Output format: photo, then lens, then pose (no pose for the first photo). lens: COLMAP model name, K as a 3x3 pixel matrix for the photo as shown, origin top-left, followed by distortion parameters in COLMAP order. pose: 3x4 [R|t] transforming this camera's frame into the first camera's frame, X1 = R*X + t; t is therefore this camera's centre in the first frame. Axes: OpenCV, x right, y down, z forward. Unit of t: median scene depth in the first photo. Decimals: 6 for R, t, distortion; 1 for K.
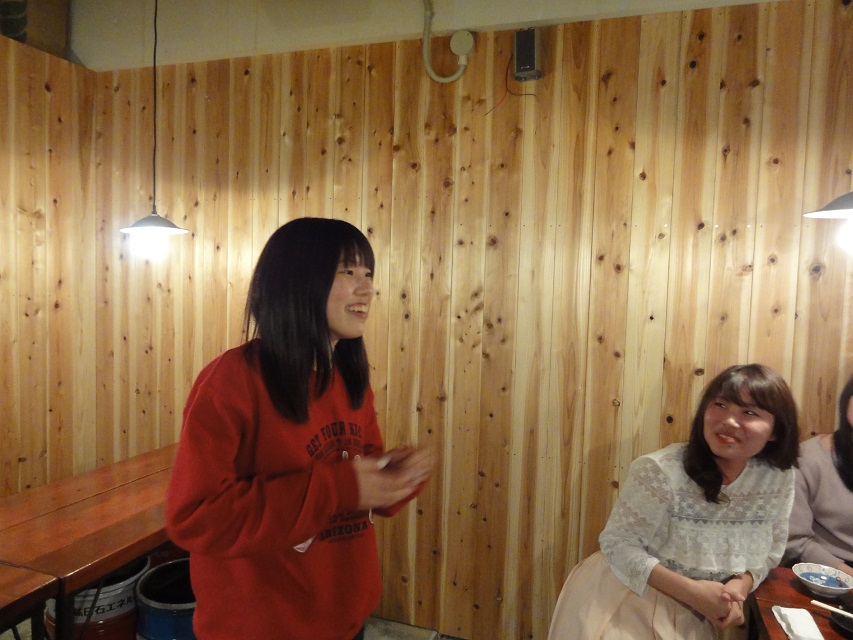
lens RADIAL K [[605.2, 0, 426.5], [0, 605.2, 320.0], [0, 0, 1]] dist [-0.003556, 0.003870]
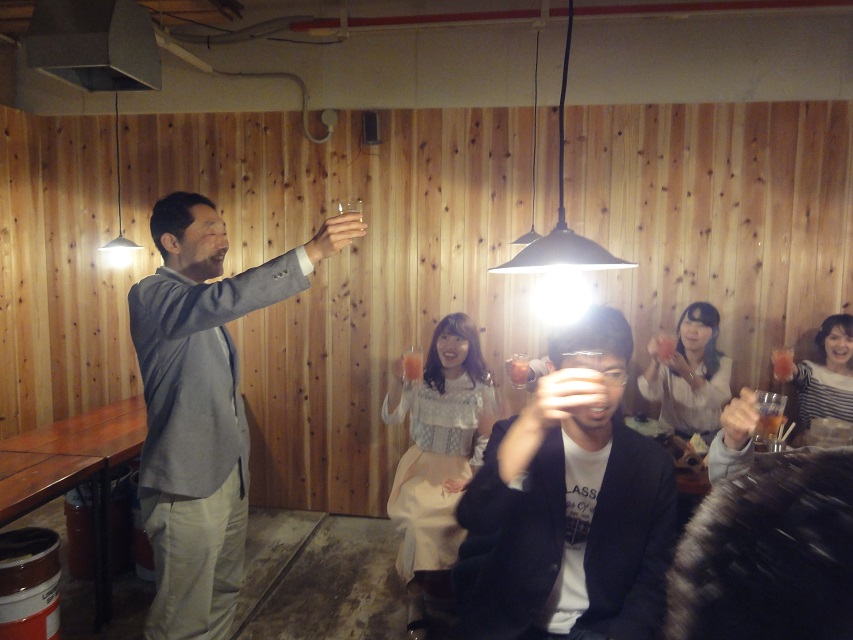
lens RADIAL K [[593.4, 0, 426.5], [0, 593.4, 320.0], [0, 0, 1]] dist [-0.006397, 0.000965]
pose [[0.980070, -0.036340, 0.195301, -0.010483], [0.029460, 0.998843, 0.038015, -0.005657], [-0.196456, -0.031504, 0.980006, -0.487624]]
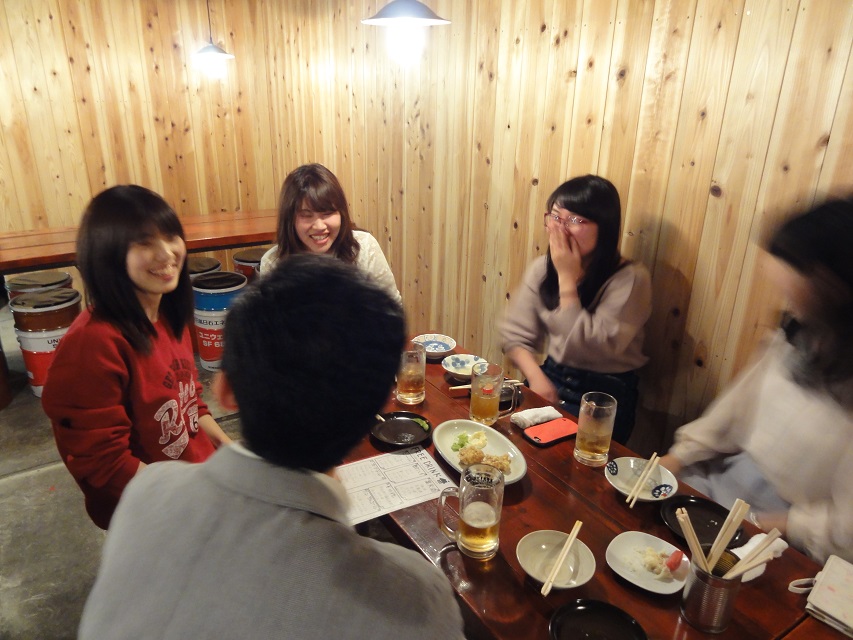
lens RADIAL K [[605.2, 0, 426.5], [0, 605.2, 320.0], [0, 0, 1]] dist [-0.003556, 0.003870]
pose [[0.791085, 0.208986, -0.574899, 0.854150], [-0.031390, 0.952460, 0.303042, 0.002518], [0.610900, -0.221686, 0.760037, 0.037226]]
